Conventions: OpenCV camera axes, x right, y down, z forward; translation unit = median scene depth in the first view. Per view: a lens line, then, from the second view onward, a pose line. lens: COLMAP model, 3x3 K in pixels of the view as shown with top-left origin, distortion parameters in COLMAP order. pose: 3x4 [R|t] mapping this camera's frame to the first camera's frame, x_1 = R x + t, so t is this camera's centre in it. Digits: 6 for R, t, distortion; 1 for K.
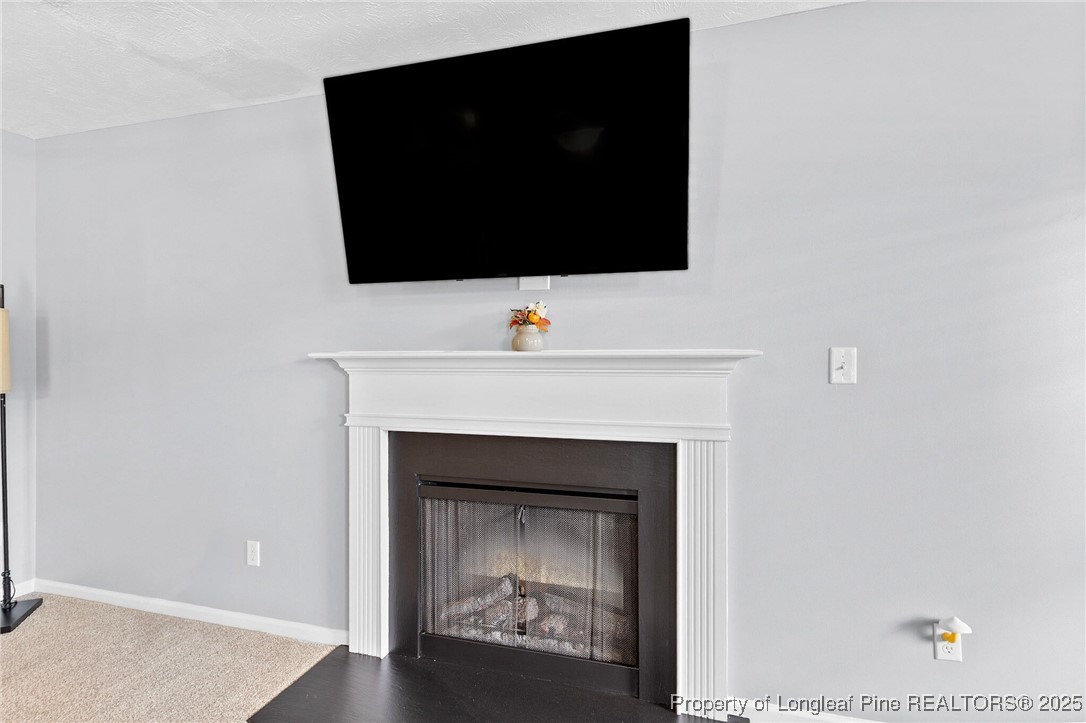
lens RADIAL K [[504.5, 0, 553.4], [0, 504.5, 362.3], [0, 0, 1]] dist [0.000146, 0.000324]
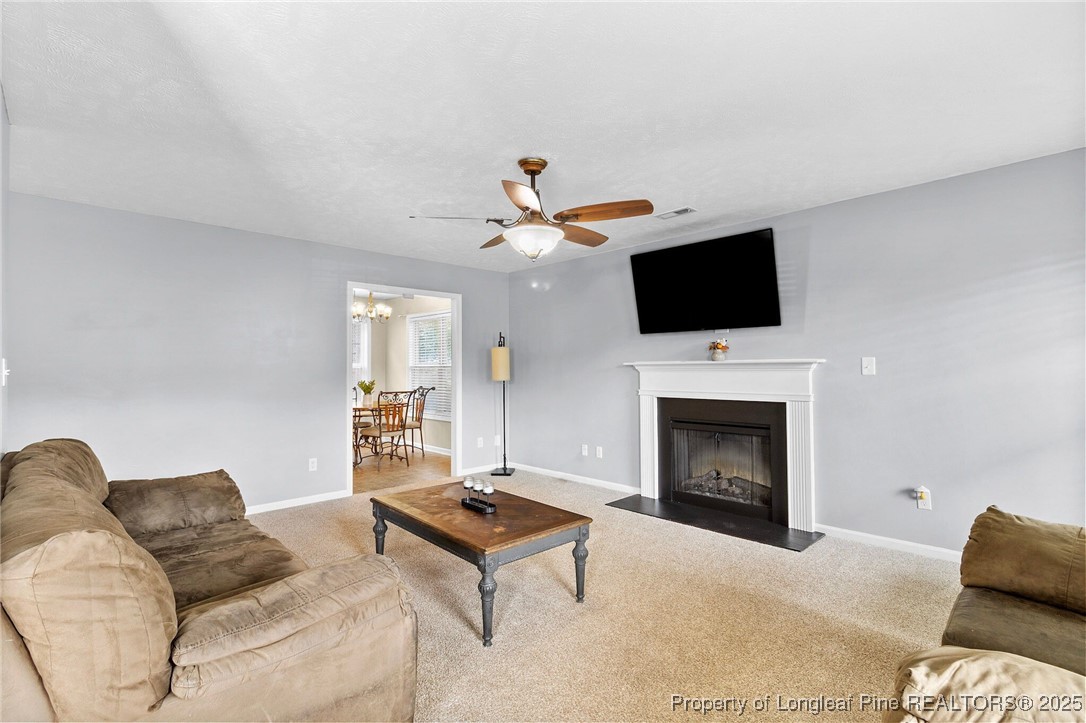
lens RADIAL K [[504.5, 0, 549.6], [0, 504.5, 363.1], [0, 0, 1]] dist [0.000146, 0.000324]
pose [[0.866989, -0.011648, -0.498191, 0.389900], [0.006726, 0.999909, -0.011672, 0.008017], [0.498282, 0.006769, 0.866989, -1.223536]]
